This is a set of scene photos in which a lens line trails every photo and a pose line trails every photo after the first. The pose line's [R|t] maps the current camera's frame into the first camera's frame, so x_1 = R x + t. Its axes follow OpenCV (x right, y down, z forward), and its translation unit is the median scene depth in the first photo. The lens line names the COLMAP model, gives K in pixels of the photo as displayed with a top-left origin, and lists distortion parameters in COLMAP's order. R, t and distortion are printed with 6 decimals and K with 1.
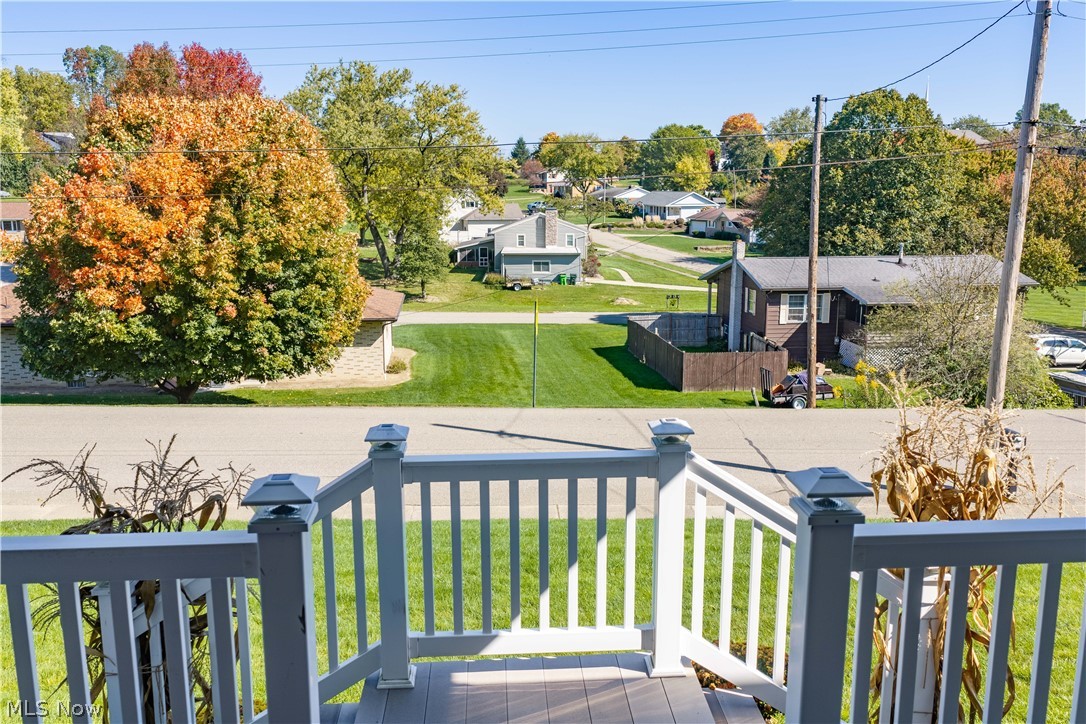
lens RADIAL K [[902.2, 0, 543.0], [0, 902.2, 362.0], [0, 0, 1]] dist [0.010871, -0.016852]
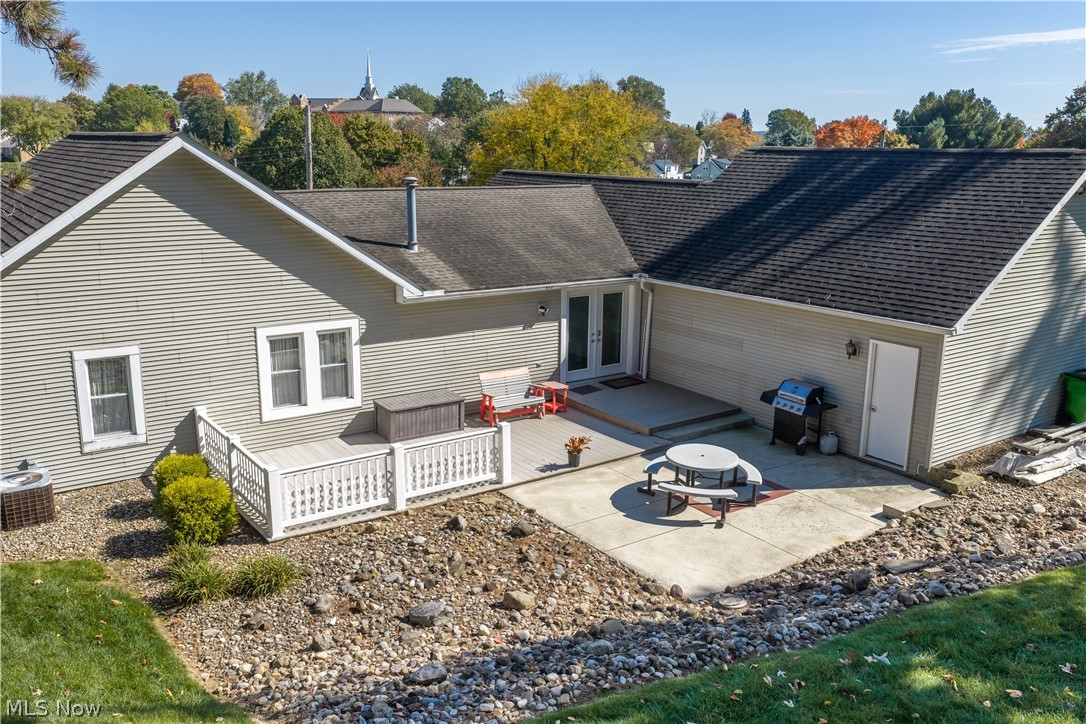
lens RADIAL K [[915.9, 0, 543.0], [0, 915.9, 362.0], [0, 0, 1]] dist [0.009078, -0.012477]
pose [[0.850287, -0.113243, 0.513993, -0.021813], [0.087398, 0.993400, 0.074285, 0.004859], [-0.519012, -0.018241, 0.854572, -0.119898]]
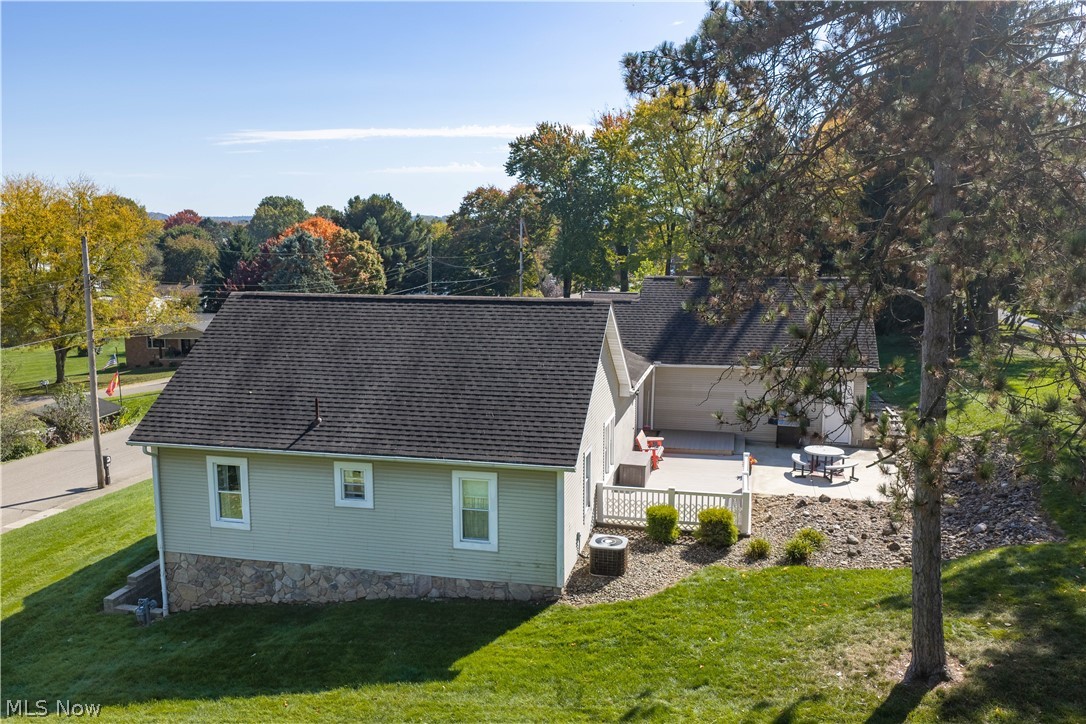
lens RADIAL K [[902.2, 0, 543.0], [0, 902.2, 362.0], [0, 0, 1]] dist [0.010871, -0.016852]
pose [[0.285173, -0.140588, 0.948110, -0.111593], [0.180906, 0.979300, 0.090800, -0.013754], [-0.941249, 0.145625, 0.304703, -0.068558]]
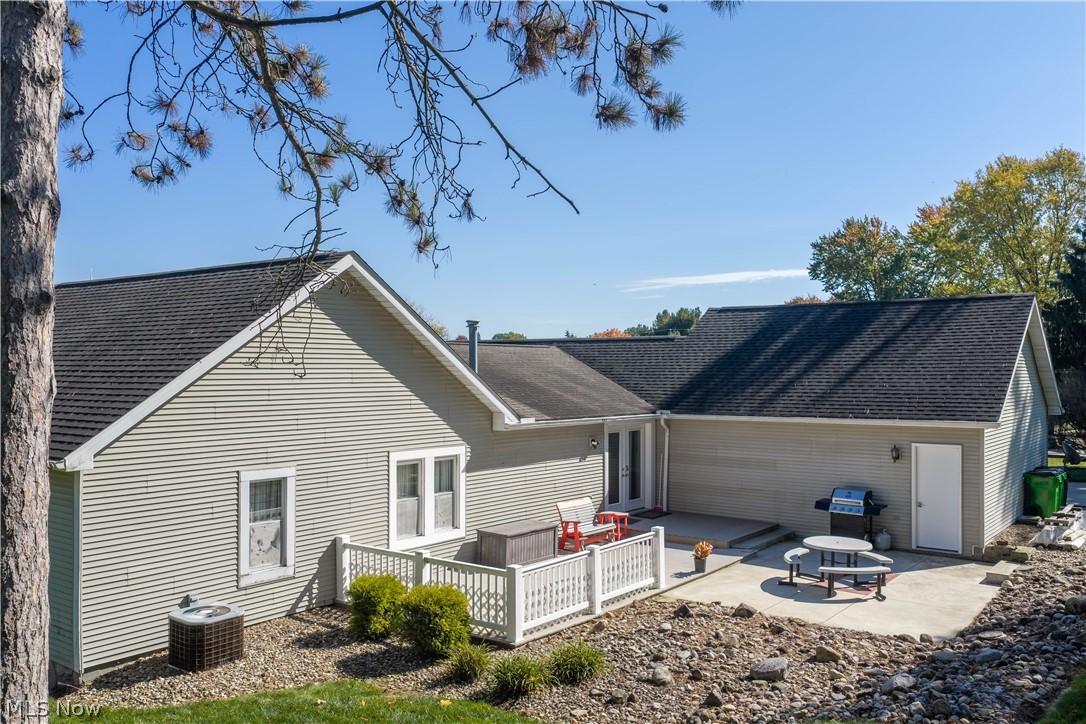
lens RADIAL K [[902.2, 0, 543.0], [0, 902.2, 362.0], [0, 0, 1]] dist [0.010871, -0.016852]
pose [[0.655771, 0.005807, 0.754937, -0.050622], [0.139890, 0.981719, -0.129066, 0.009801], [-0.741886, 0.190246, 0.642971, -0.099374]]
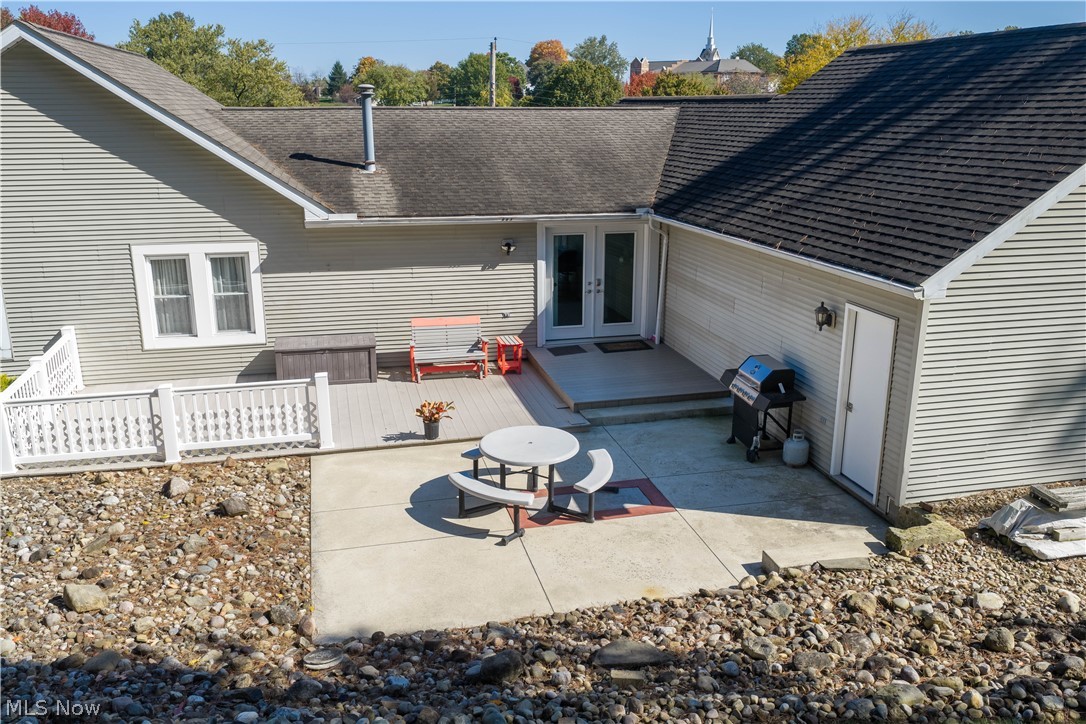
lens RADIAL K [[902.2, 0, 543.0], [0, 902.2, 362.0], [0, 0, 1]] dist [0.010871, -0.016852]
pose [[0.983885, -0.048138, 0.172199, 0.017038], [0.032729, 0.995292, 0.091231, 0.009341], [-0.175780, -0.084124, 0.980828, -0.115185]]
